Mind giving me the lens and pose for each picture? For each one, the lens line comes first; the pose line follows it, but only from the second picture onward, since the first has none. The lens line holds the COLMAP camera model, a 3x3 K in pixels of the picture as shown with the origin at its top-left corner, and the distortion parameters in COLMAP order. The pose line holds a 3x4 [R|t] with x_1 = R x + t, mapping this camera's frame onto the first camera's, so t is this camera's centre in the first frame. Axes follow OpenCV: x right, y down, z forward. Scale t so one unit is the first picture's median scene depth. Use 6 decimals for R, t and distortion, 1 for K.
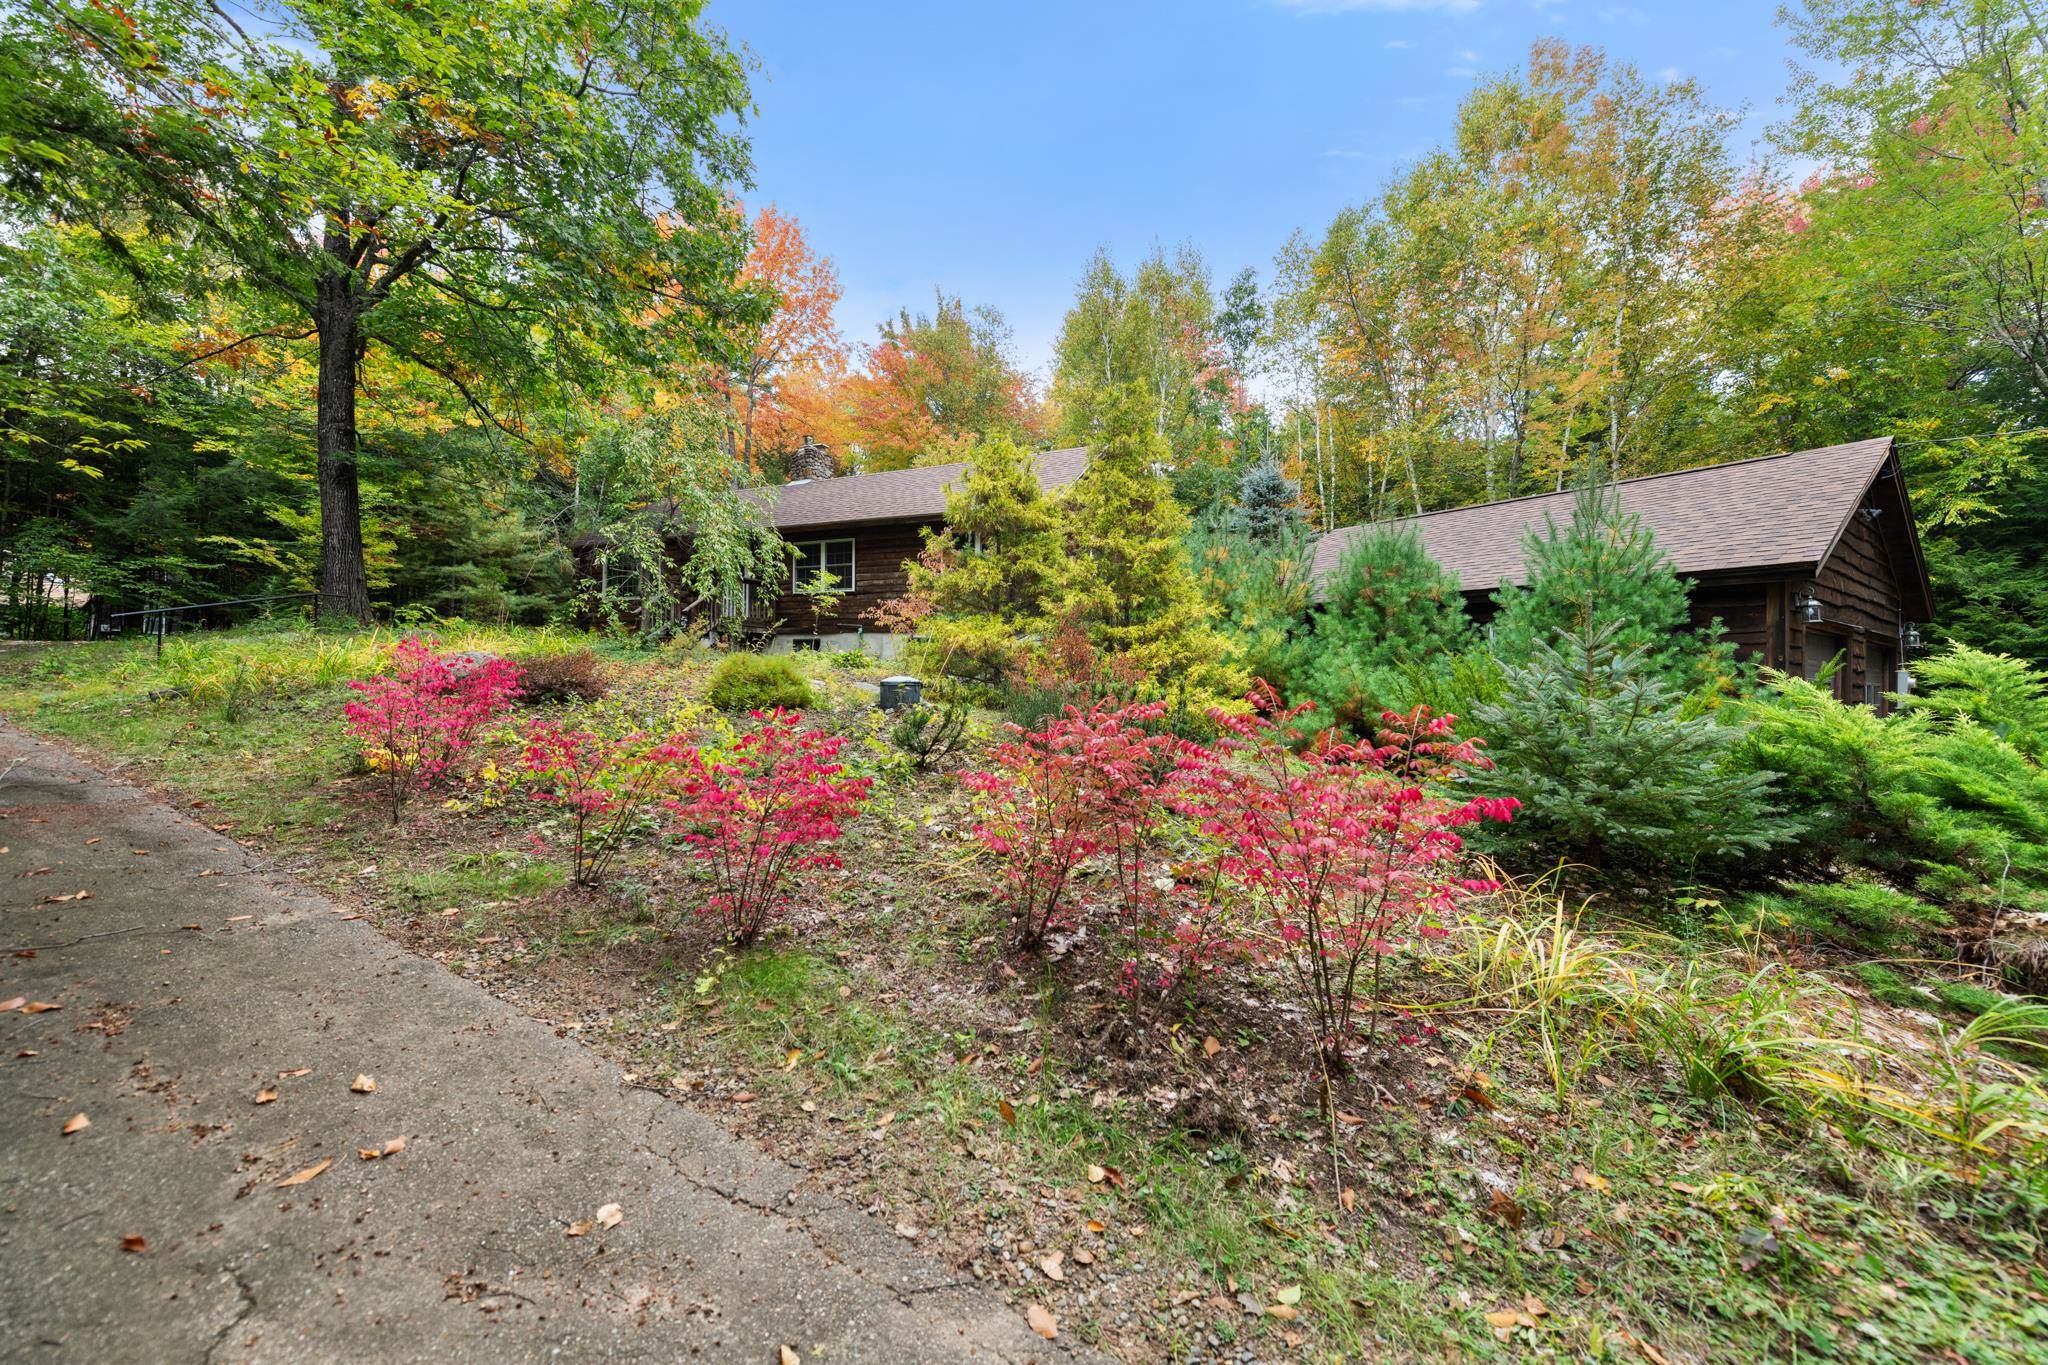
lens RADIAL K [[802.7, 0, 1019.5], [0, 802.7, 672.8], [0, 0, 1]] dist [0.013011, -0.001261]
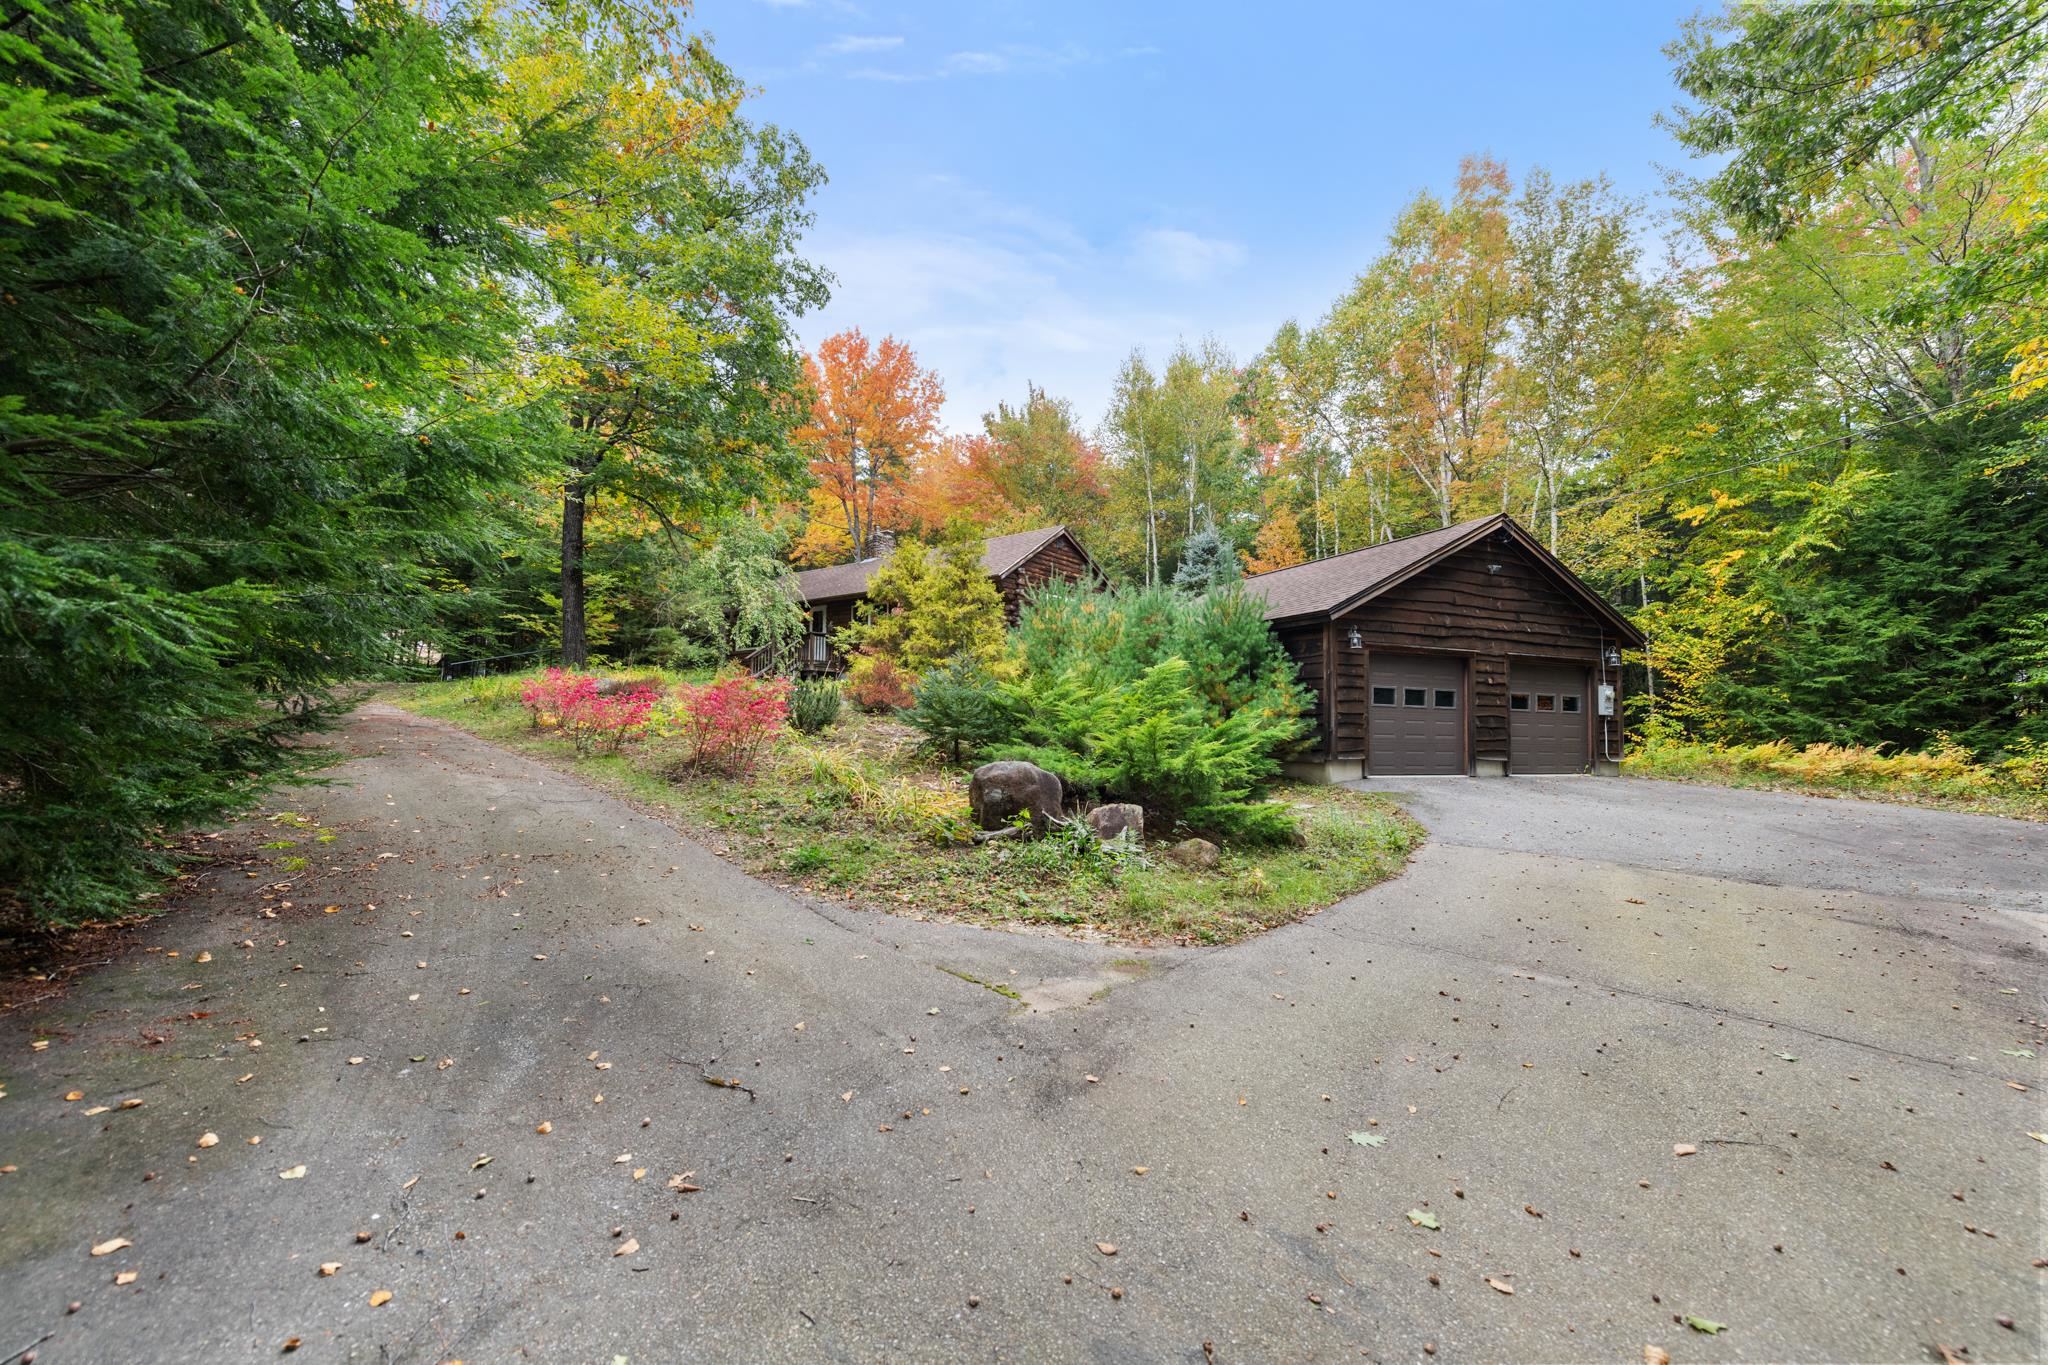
lens RADIAL K [[802.7, 0, 1028.3], [0, 802.7, 685.4], [0, 0, 1]] dist [0.013011, -0.001261]
pose [[0.975400, -0.010986, -0.220169, 0.294972], [0.002251, 0.999202, -0.039887, 0.028515], [0.220431, 0.038410, 0.974646, -0.258688]]
